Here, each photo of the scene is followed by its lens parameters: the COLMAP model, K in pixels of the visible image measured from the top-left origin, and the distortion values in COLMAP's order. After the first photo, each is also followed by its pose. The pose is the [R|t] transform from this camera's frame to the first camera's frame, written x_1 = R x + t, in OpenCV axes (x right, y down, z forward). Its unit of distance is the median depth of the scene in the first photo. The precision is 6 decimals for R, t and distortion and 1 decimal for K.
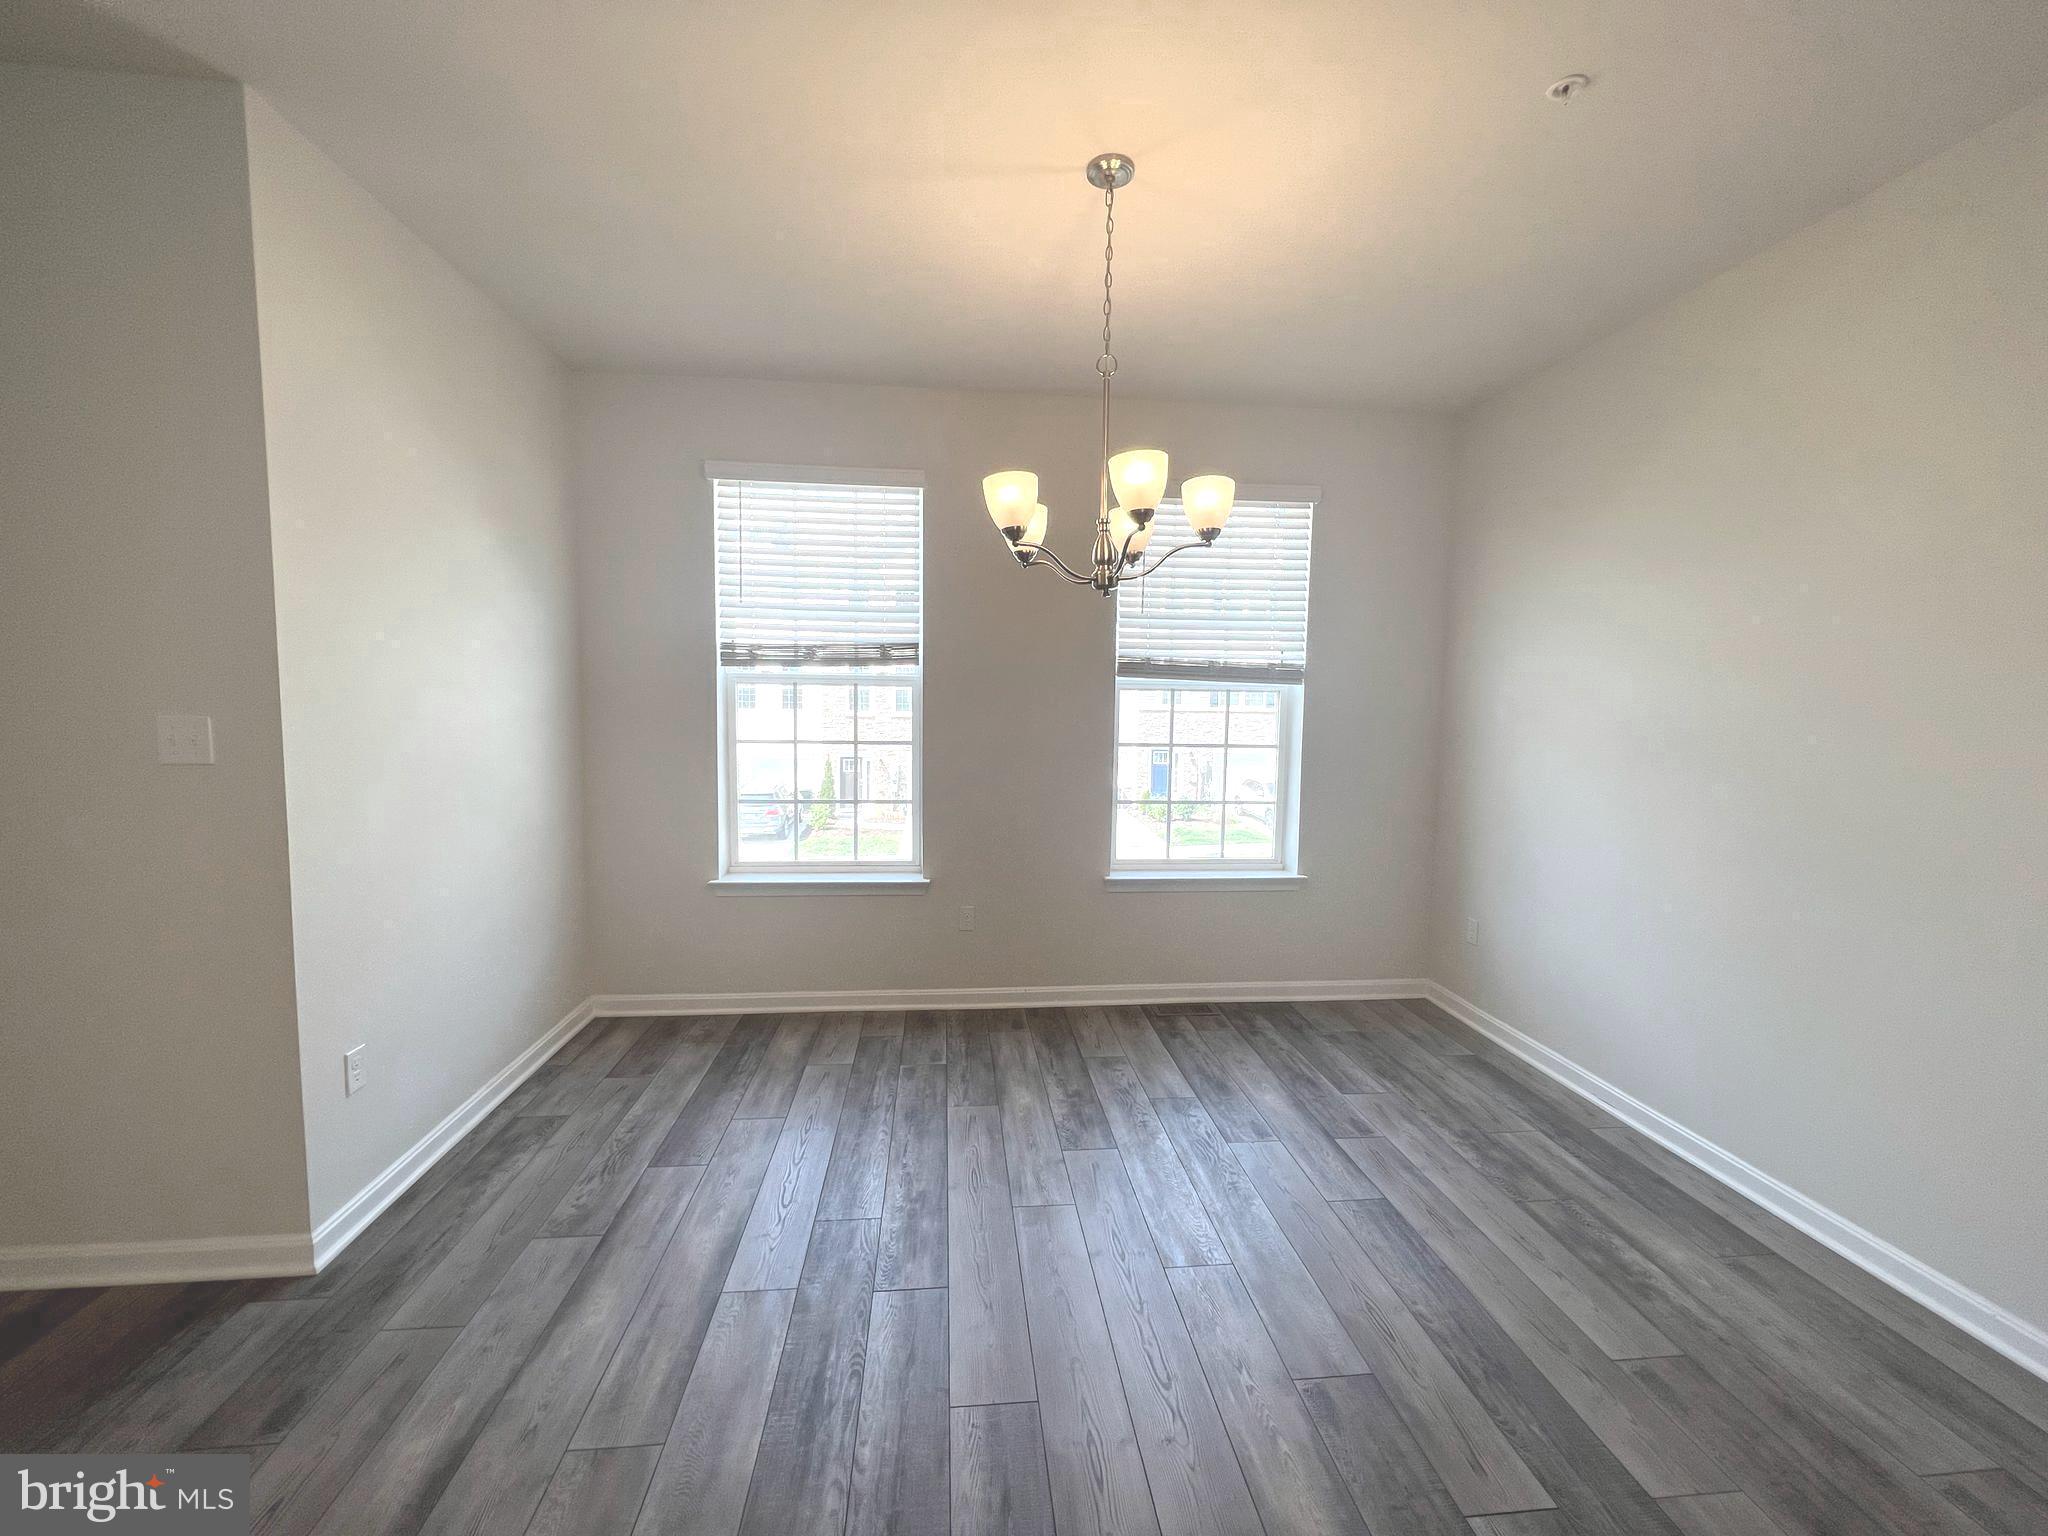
lens RADIAL K [[810.7, 0, 1020.2], [0, 810.7, 769.0], [0, 0, 1]] dist [-0.001787, -0.000081]
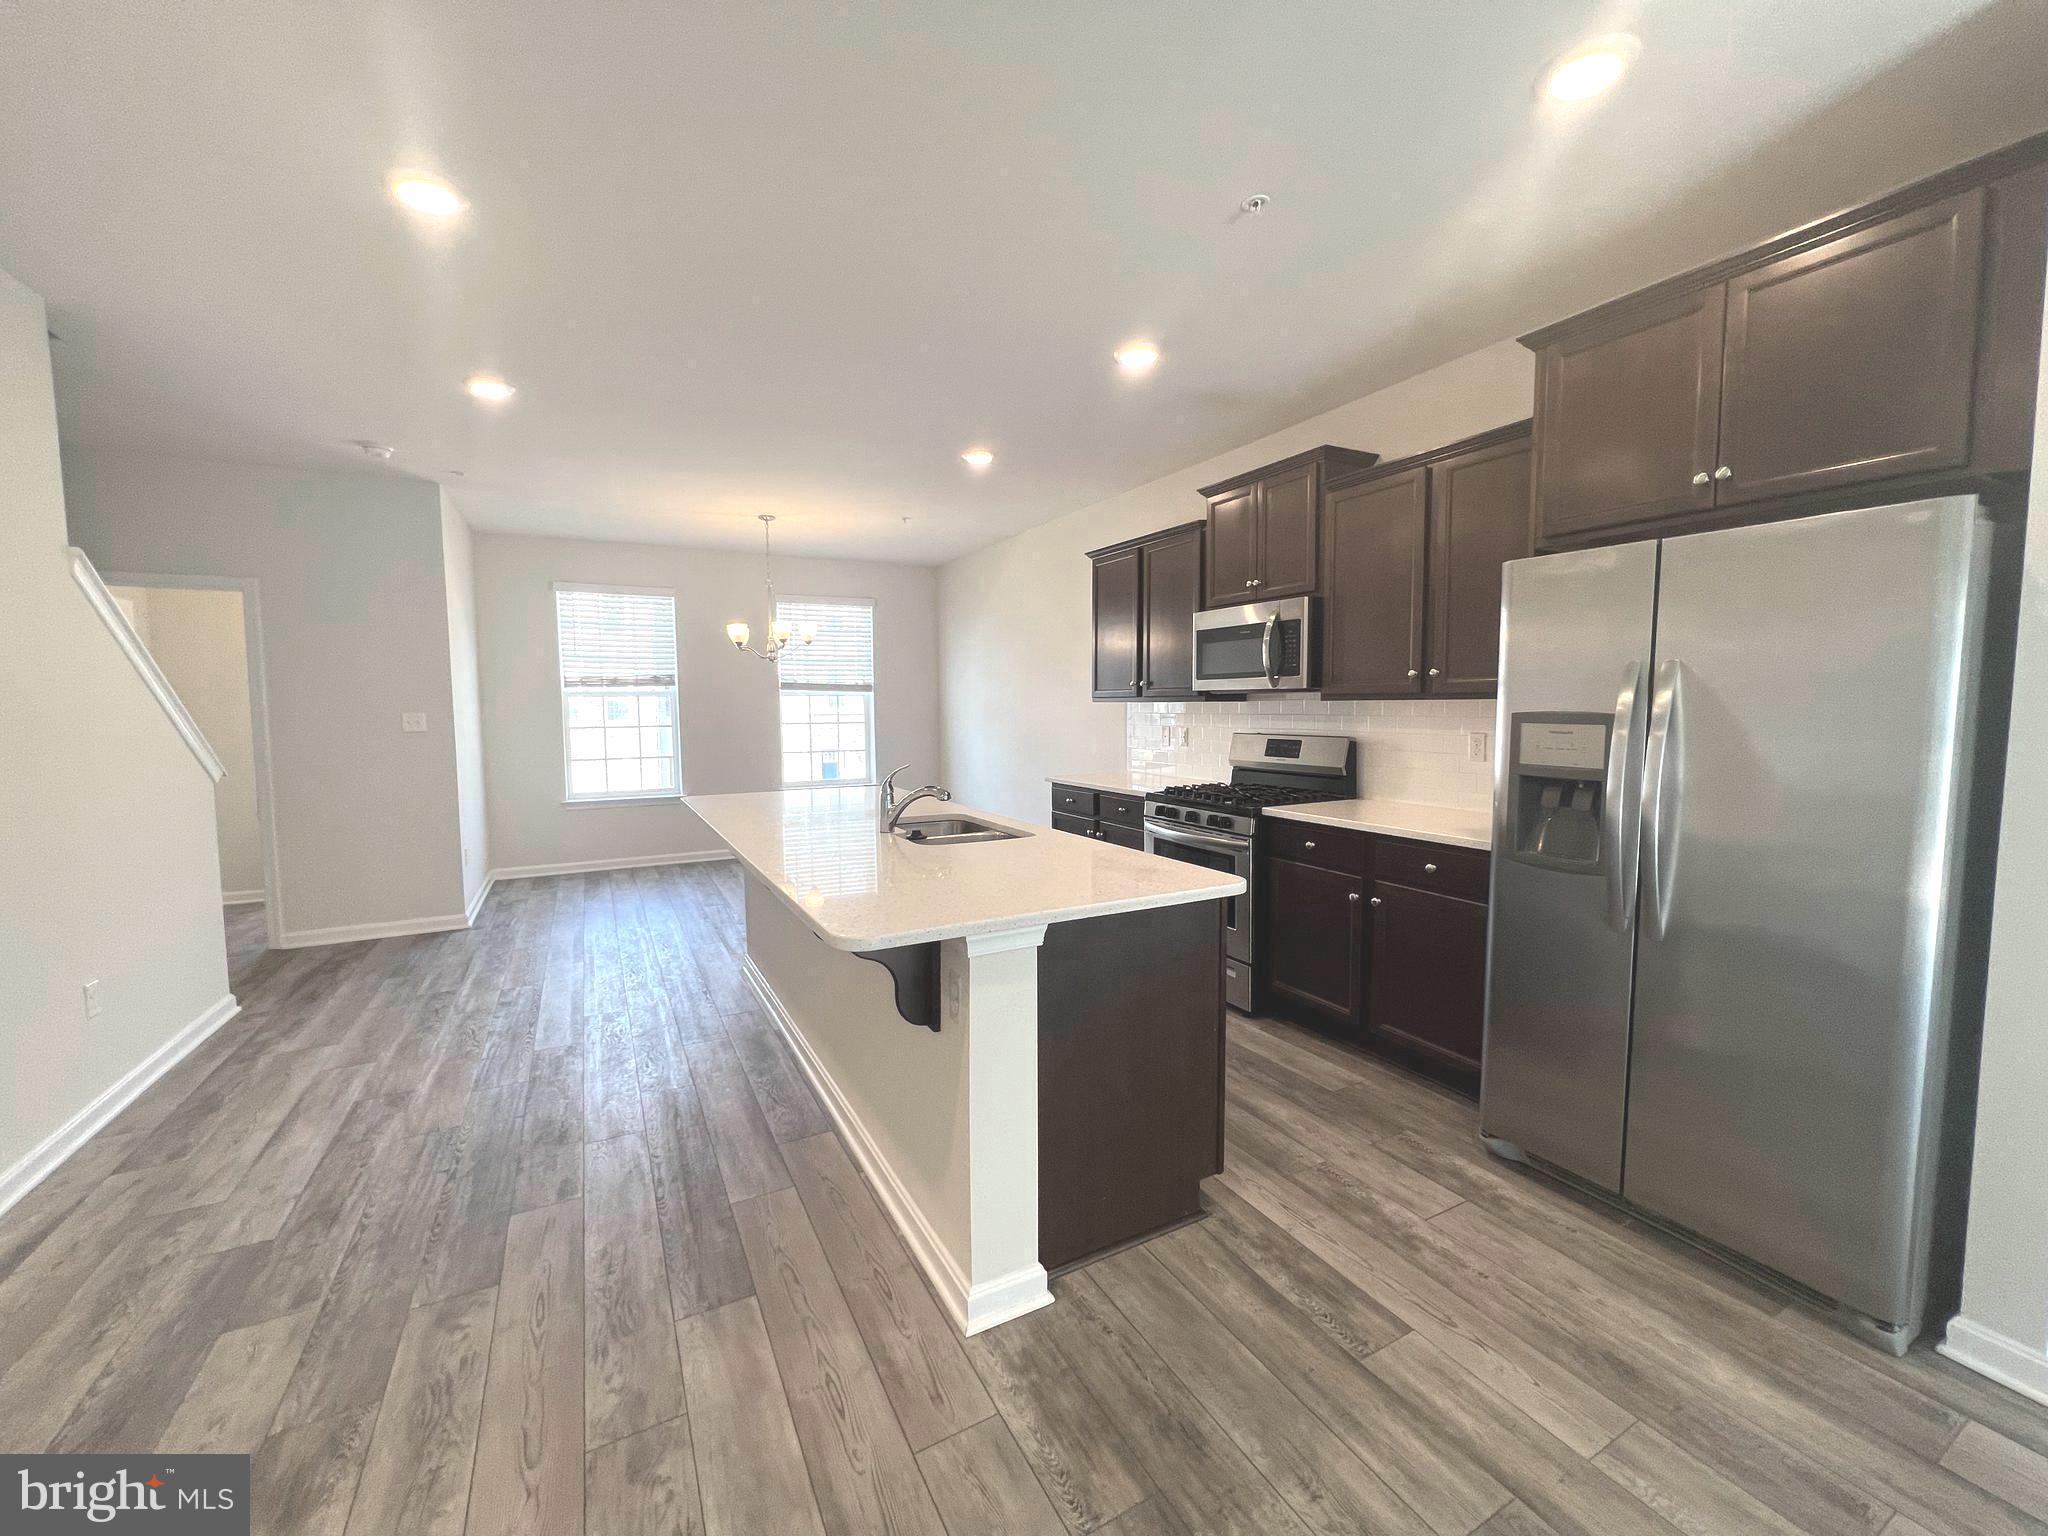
lens RADIAL K [[810.7, 0, 1031.9], [0, 810.7, 757.8], [0, 0, 1]] dist [-0.001787, -0.000081]
pose [[0.916653, -0.049529, 0.396604, -0.123955], [0.057538, 0.998309, -0.008315, 0.116029], [-0.395521, 0.030442, 0.917952, -1.178347]]
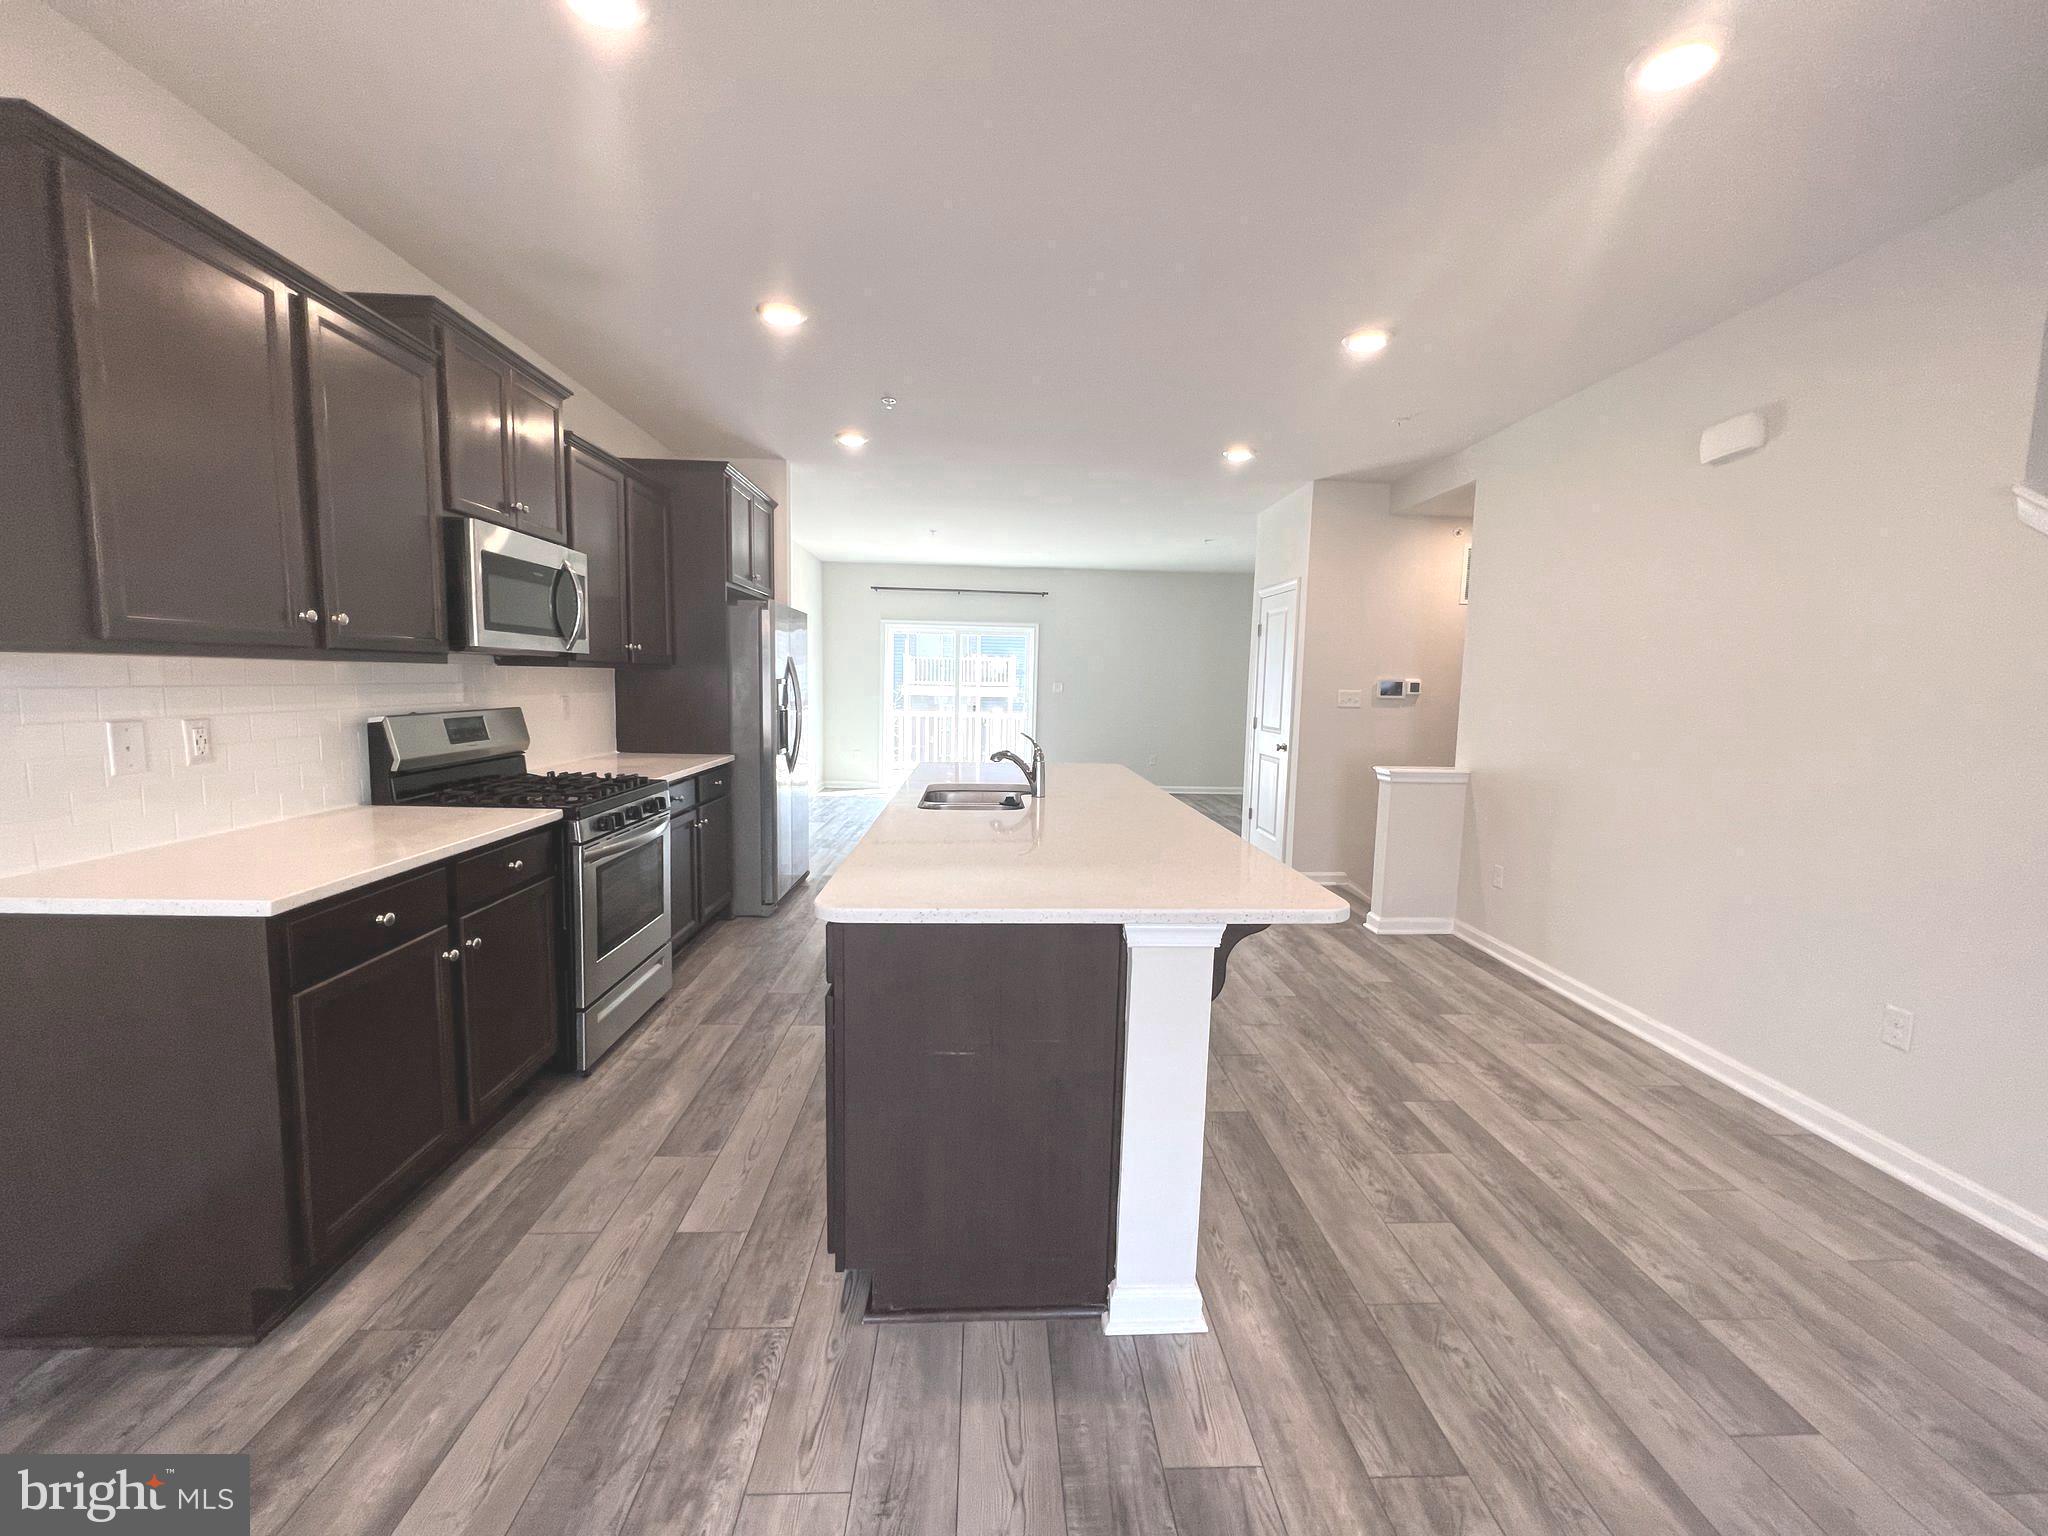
lens RADIAL K [[810.7, 0, 1031.1], [0, 810.7, 766.4], [0, 0, 1]] dist [-0.001787, -0.000081]
pose [[-0.998522, -0.038771, 0.038096, 0.045477], [-0.030600, 0.980219, 0.195536, -0.033020], [-0.044923, 0.194081, -0.979956, 0.556204]]
